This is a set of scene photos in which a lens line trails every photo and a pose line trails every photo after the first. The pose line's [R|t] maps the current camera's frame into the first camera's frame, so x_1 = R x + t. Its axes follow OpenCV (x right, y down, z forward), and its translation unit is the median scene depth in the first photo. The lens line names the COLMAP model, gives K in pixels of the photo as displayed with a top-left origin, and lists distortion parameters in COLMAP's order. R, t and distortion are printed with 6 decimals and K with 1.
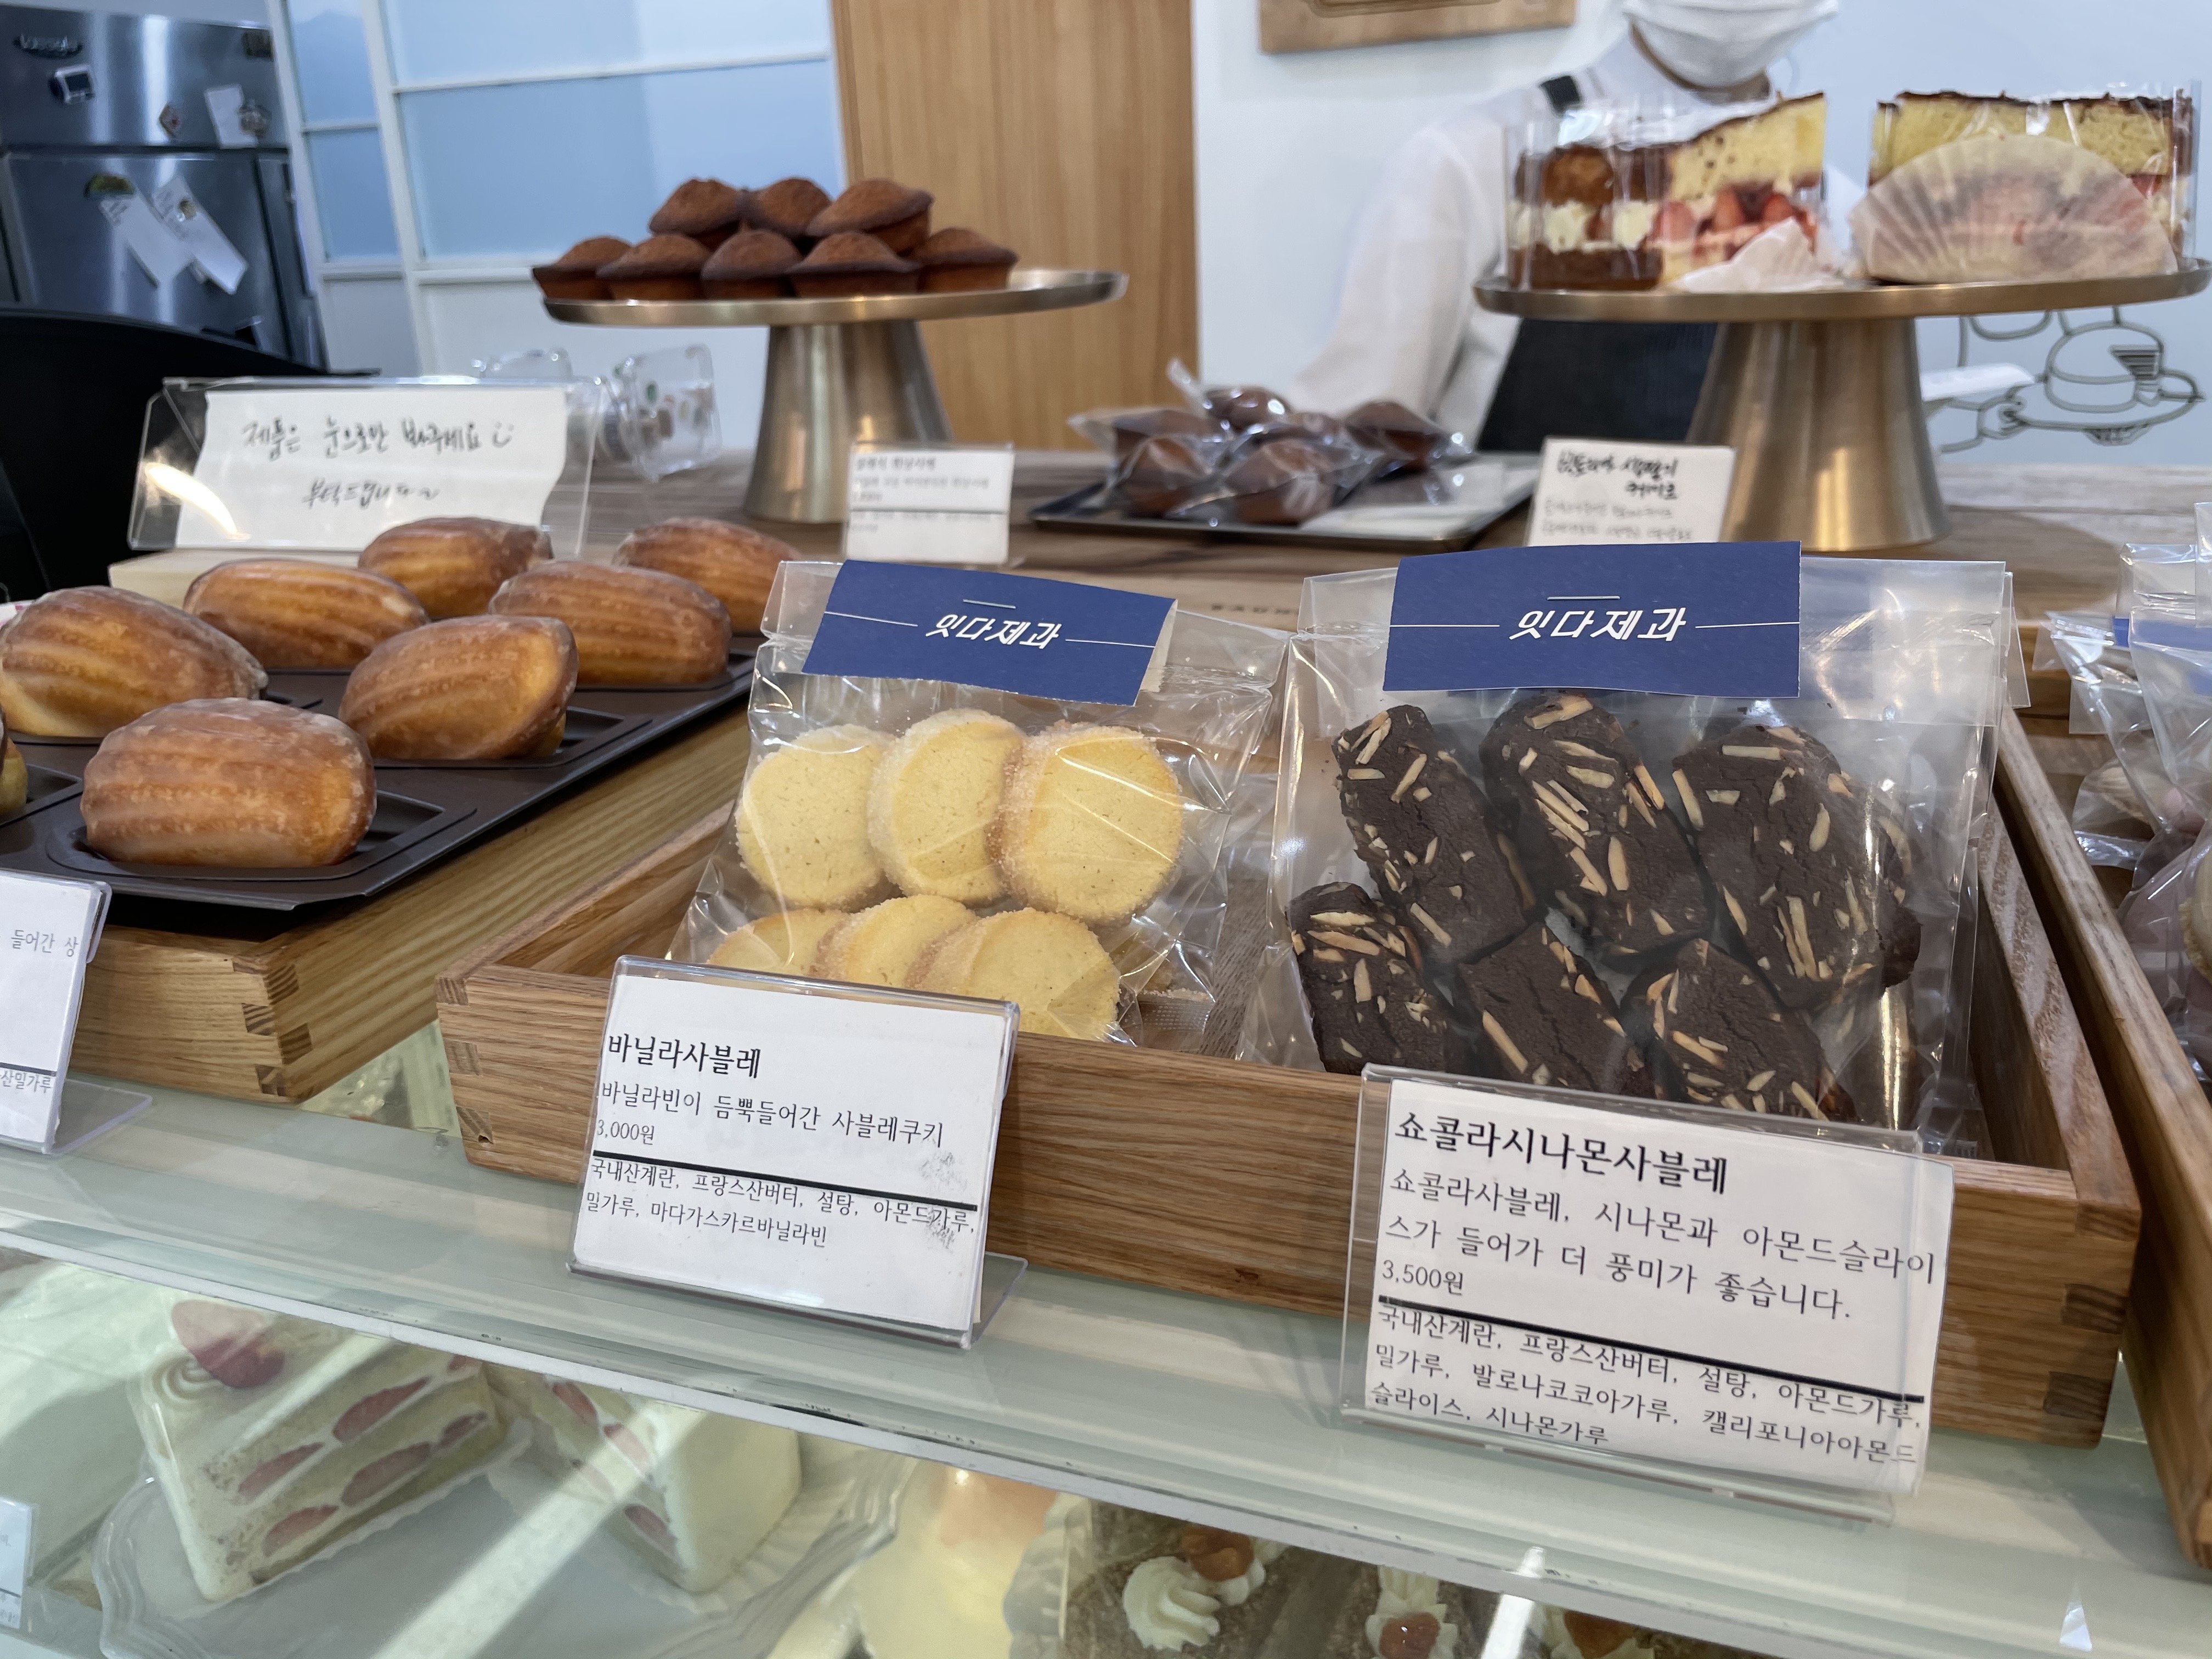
lens RADIAL K [[1703.9, 0, 1143.0], [0, 1703.9, 811.4], [0, 0, 1]] dist [0.060709, -0.106811]
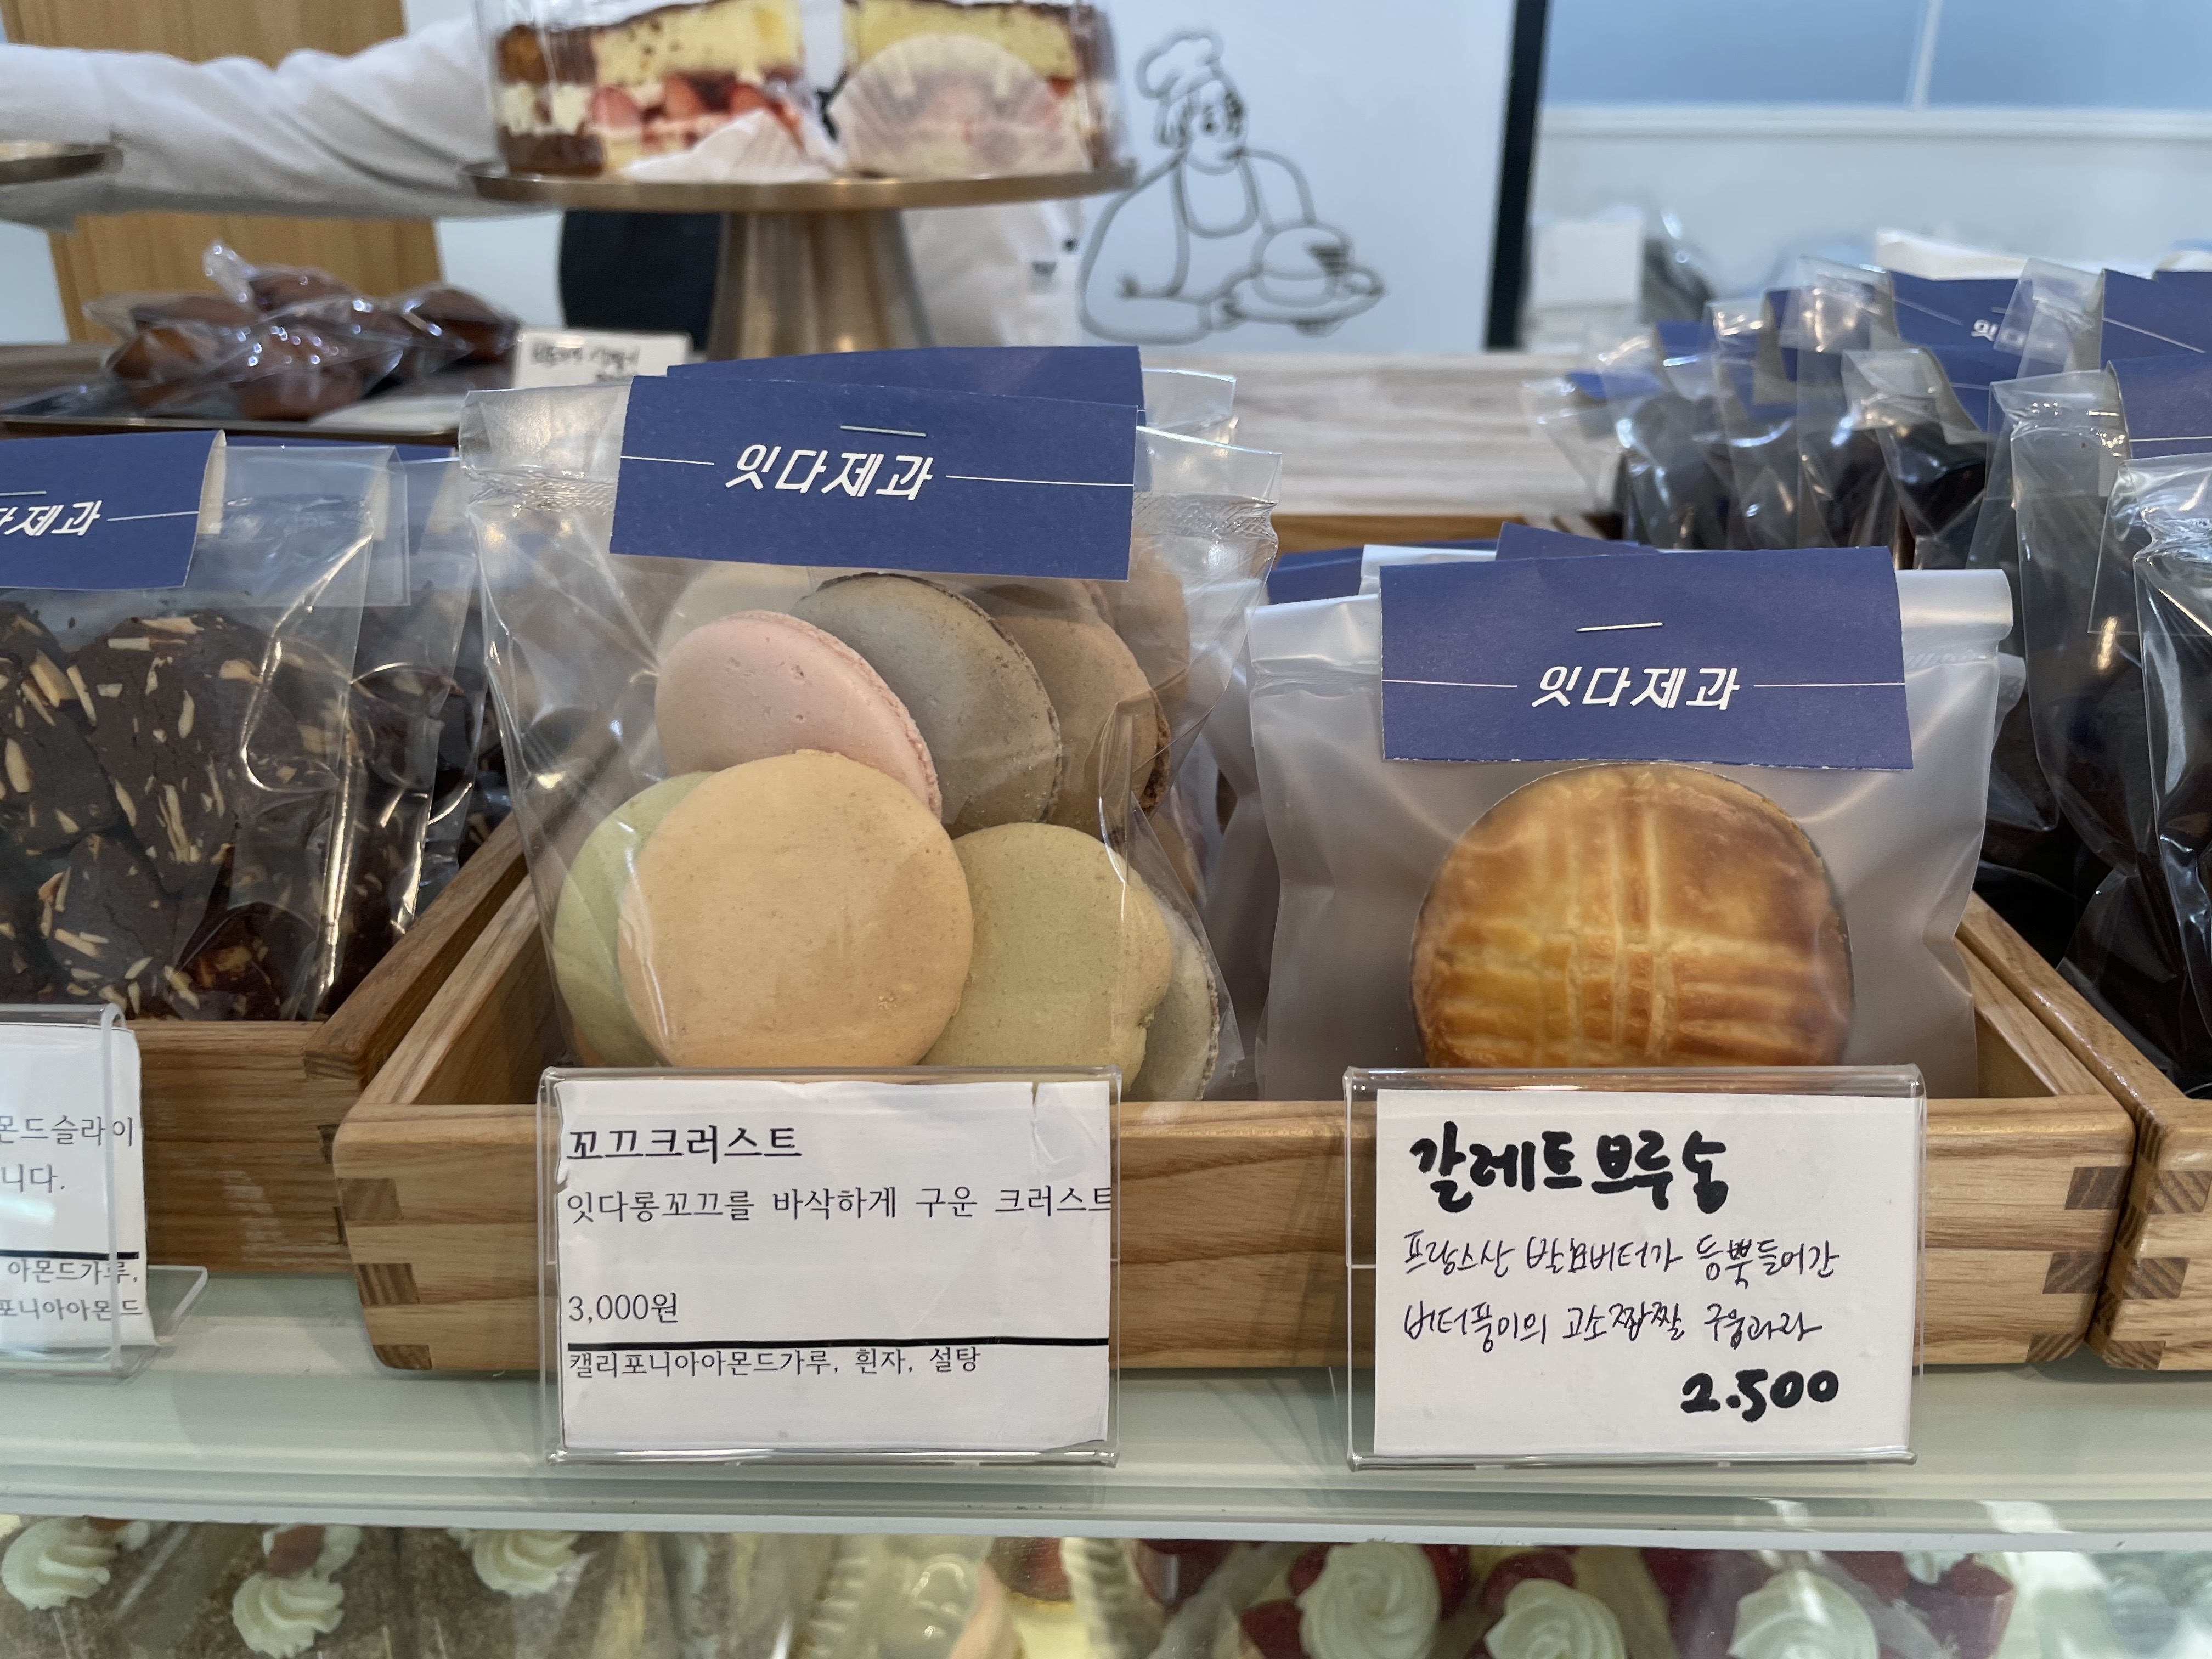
lens RADIAL K [[1703.9, 0, 1143.0], [0, 1703.9, 811.4], [0, 0, 1]] dist [0.060709, -0.106811]
pose [[0.943708, -0.092076, 0.317706, 0.332867], [0.073023, 0.994772, 0.071393, 0.019534], [-0.322619, -0.044175, 0.945498, -0.081449]]
